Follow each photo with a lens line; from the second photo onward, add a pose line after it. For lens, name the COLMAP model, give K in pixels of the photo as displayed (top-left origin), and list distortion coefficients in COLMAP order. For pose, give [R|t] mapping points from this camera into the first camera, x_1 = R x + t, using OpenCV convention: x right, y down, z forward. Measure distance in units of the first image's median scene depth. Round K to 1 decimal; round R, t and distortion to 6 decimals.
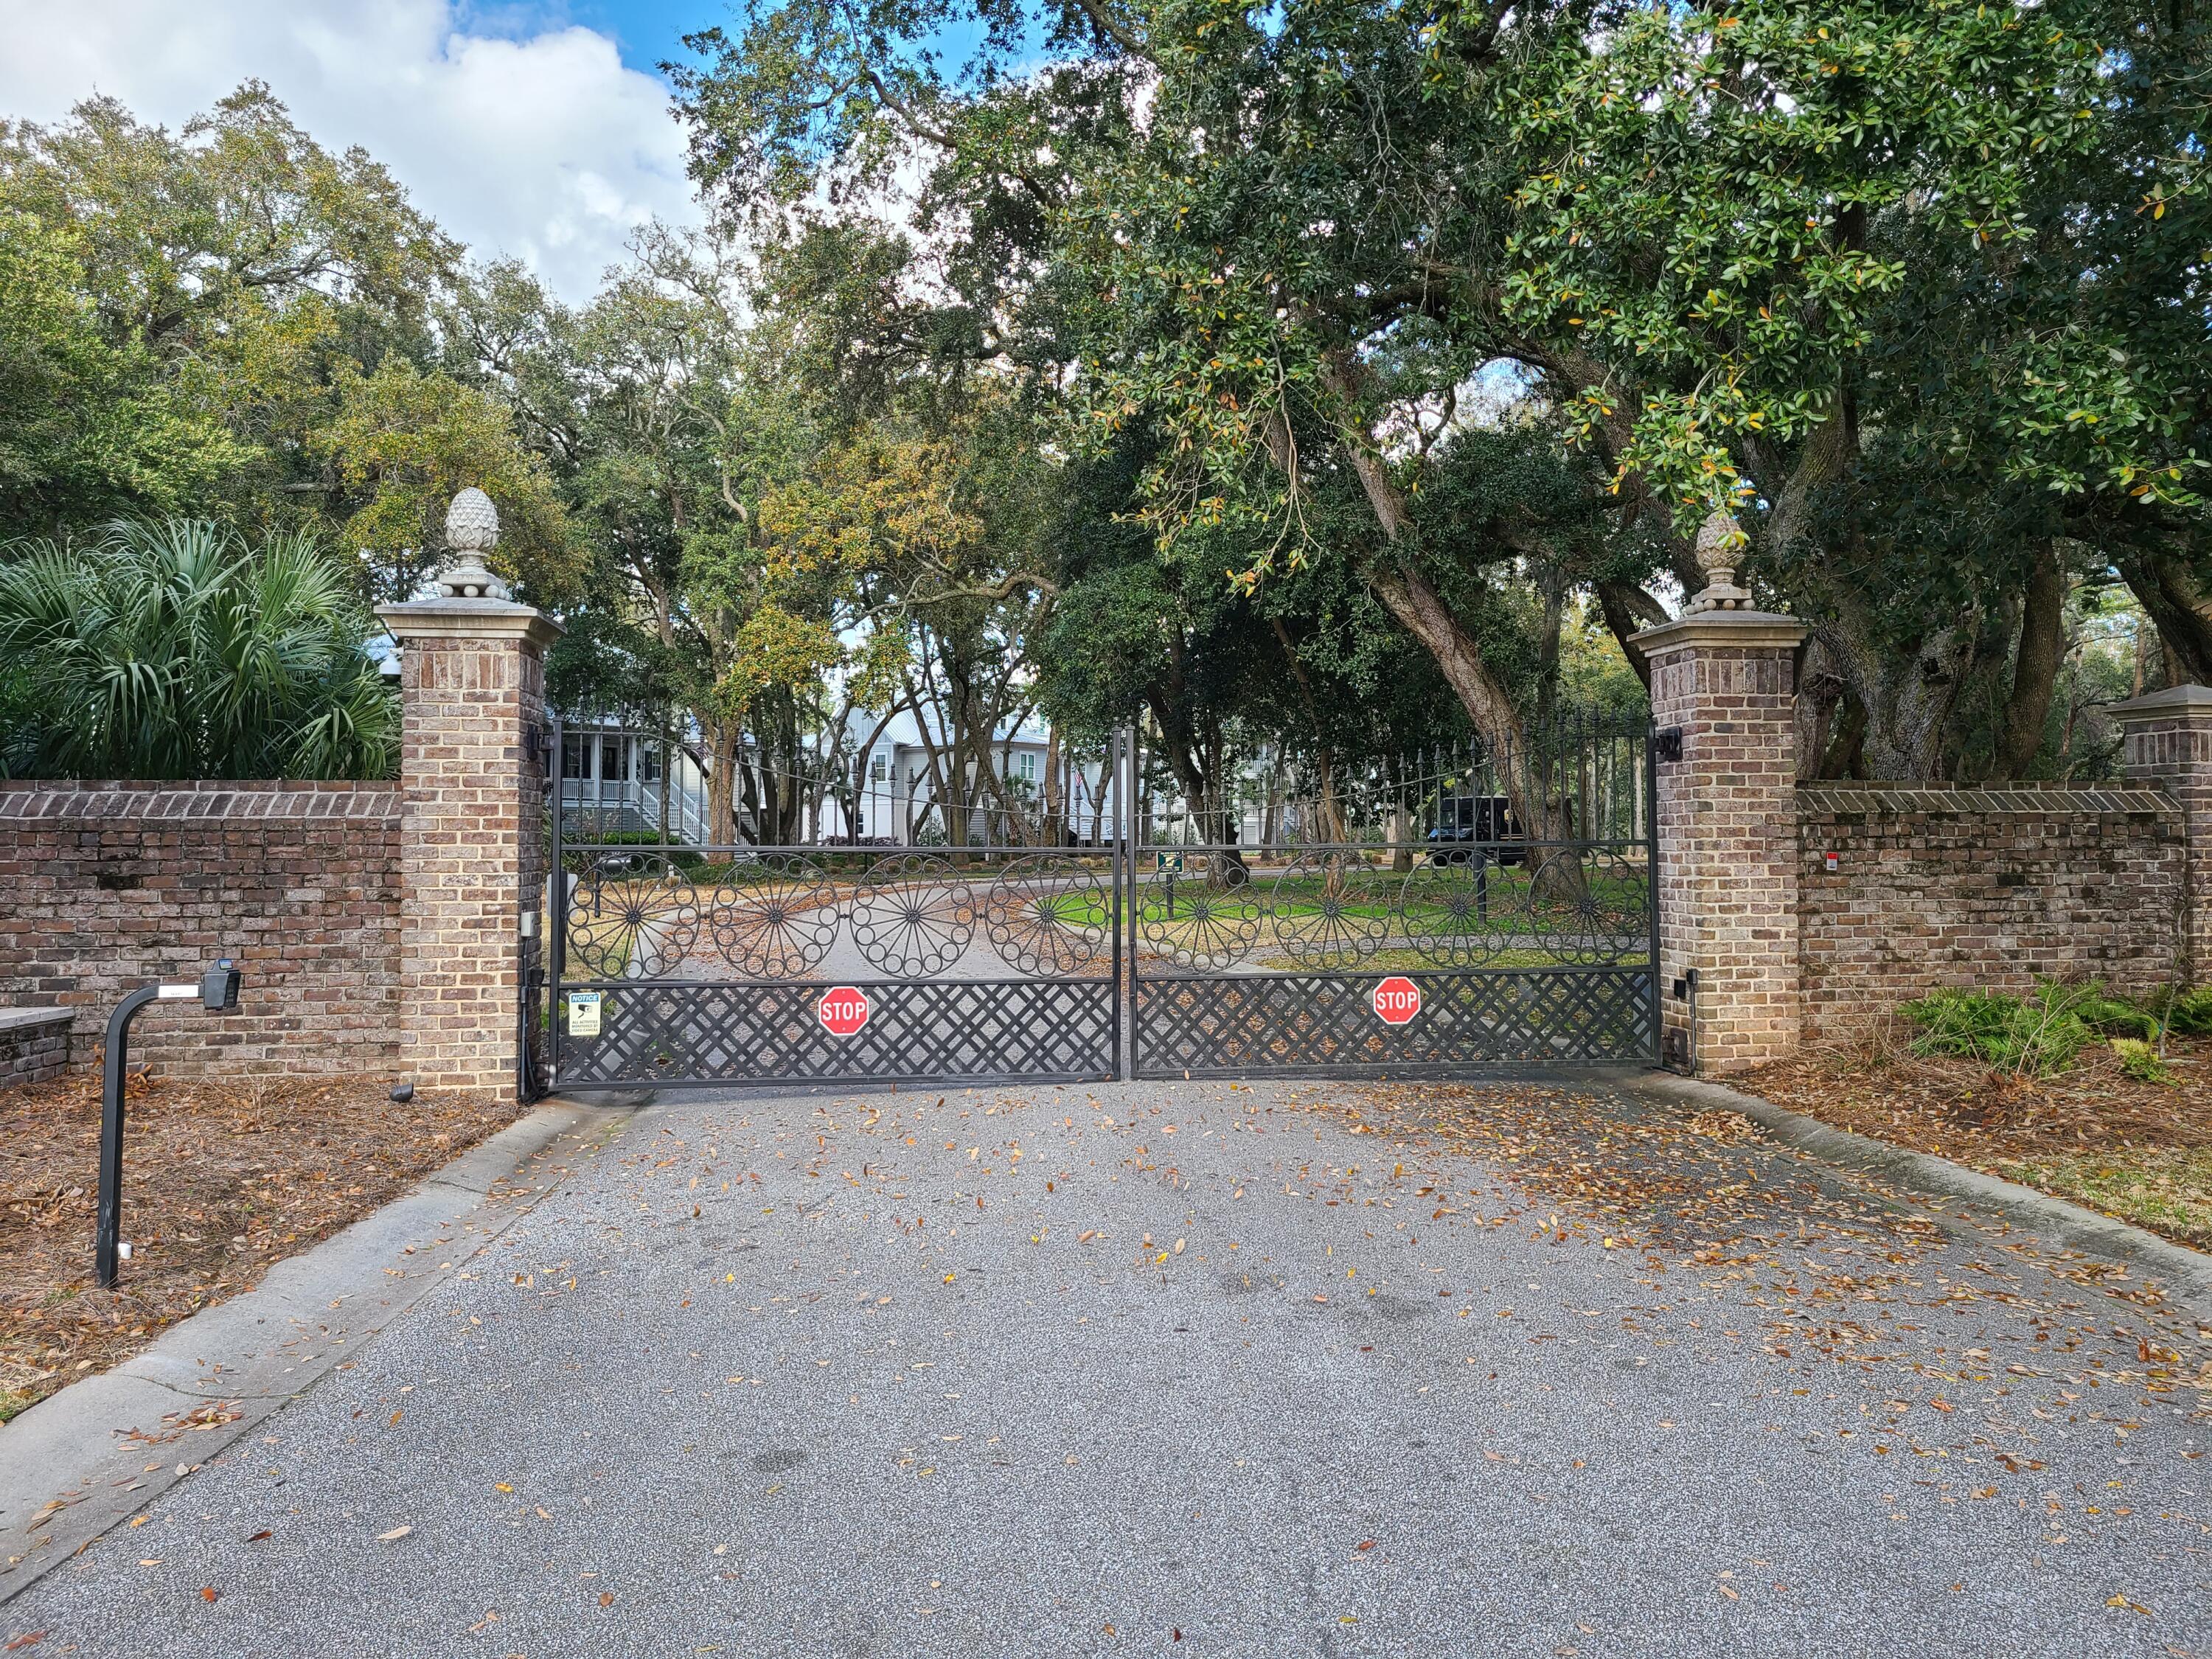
lens RADIAL K [[1669.1, 0, 1112.0], [0, 1669.1, 812.6], [0, 0, 1]] dist [0.043392, -0.040200]
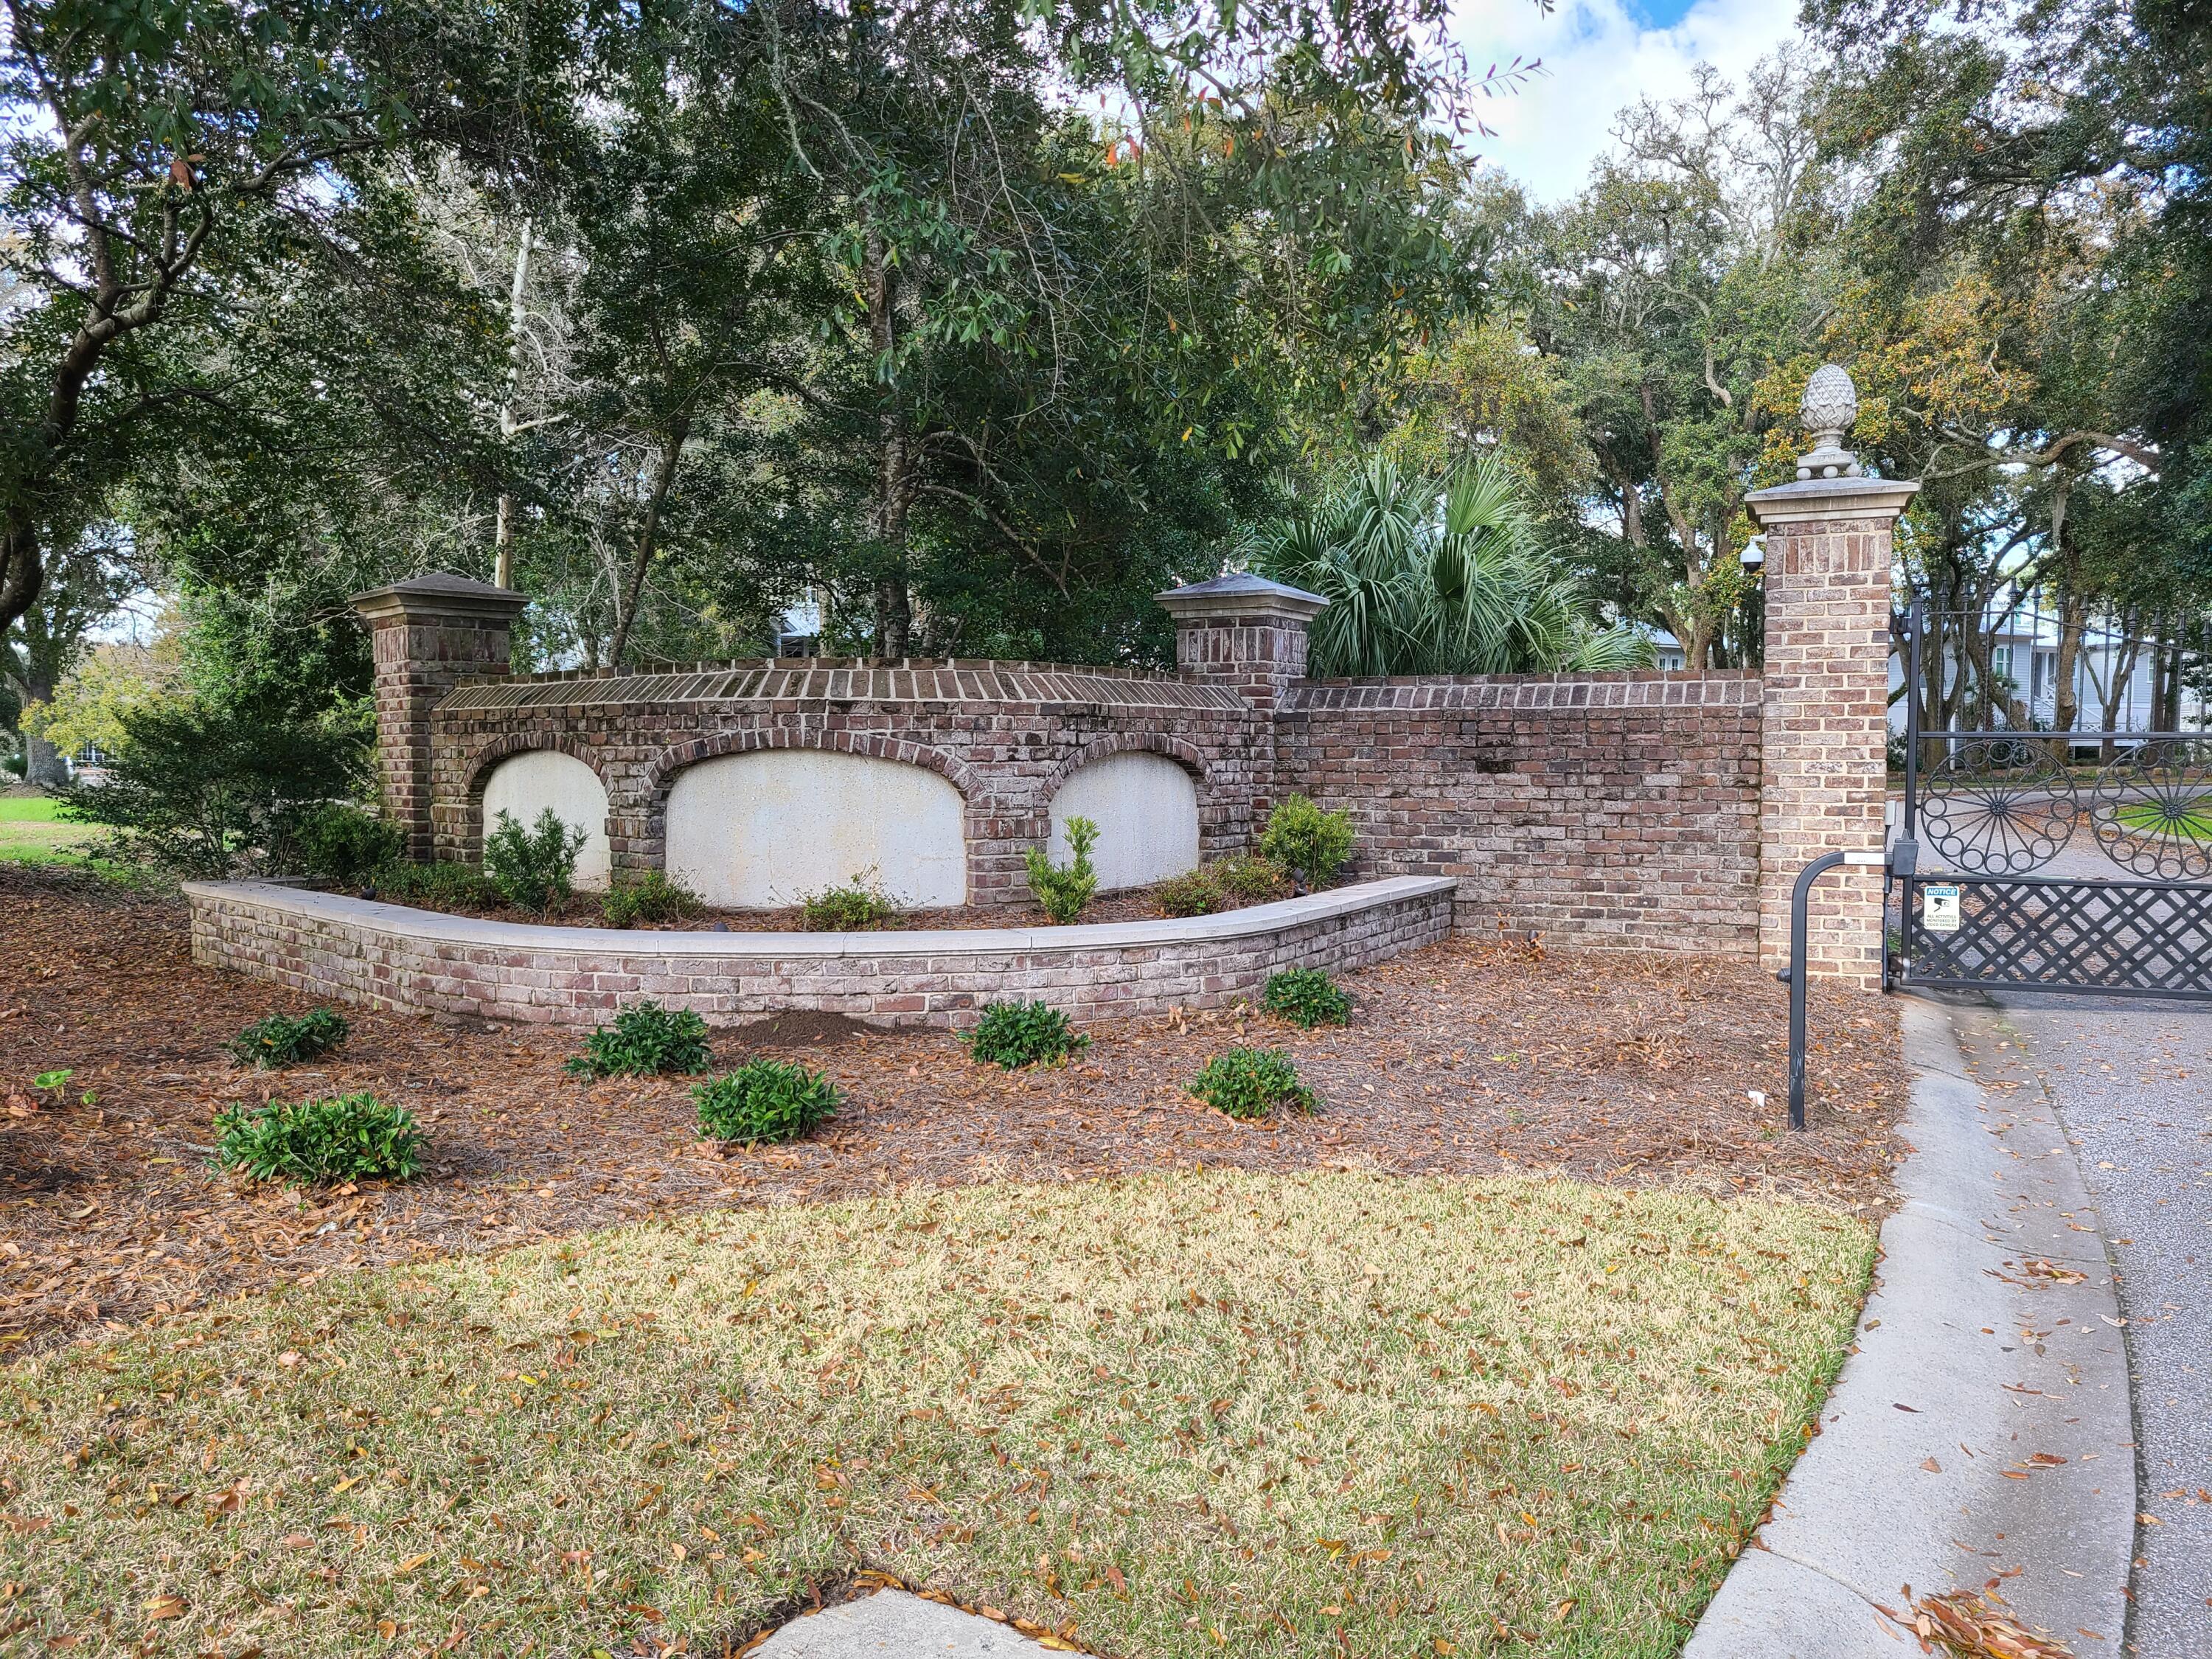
lens RADIAL K [[1669.1, 0, 1117.9], [0, 1669.1, 839.6], [0, 0, 1]] dist [0.043392, -0.040200]
pose [[0.859076, 0.029191, -0.511014, -0.236731], [0.007583, 0.997537, 0.069731, 0.010609], [0.511791, -0.063780, 0.856739, -0.067711]]
